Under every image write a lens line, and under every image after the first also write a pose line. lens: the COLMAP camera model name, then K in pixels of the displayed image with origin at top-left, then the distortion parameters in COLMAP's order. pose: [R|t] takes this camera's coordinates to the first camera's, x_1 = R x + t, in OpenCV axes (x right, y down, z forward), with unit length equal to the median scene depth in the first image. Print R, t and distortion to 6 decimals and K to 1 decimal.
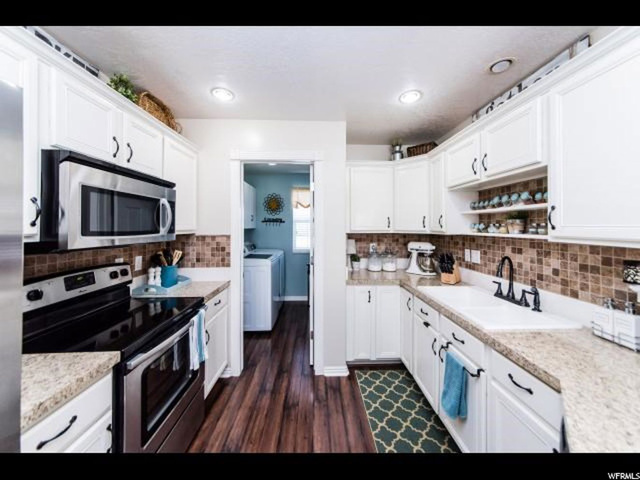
lens RADIAL K [[224.5, 0, 295.0], [0, 224.5, 227.6], [0, 0, 1]] dist [-0.000258, 0.000042]
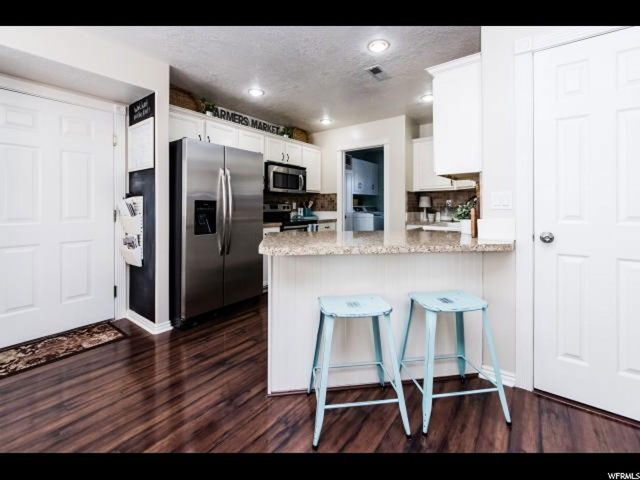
lens RADIAL K [[260.2, 0, 334.5], [0, 260.2, 204.7], [0, 0, 1]] dist [0.000201, 0.000252]
pose [[0.847626, -0.017503, -0.530305, 0.976259], [0.009501, 0.999796, -0.017813, 0.198540], [0.530508, 0.010060, 0.847620, -0.937656]]
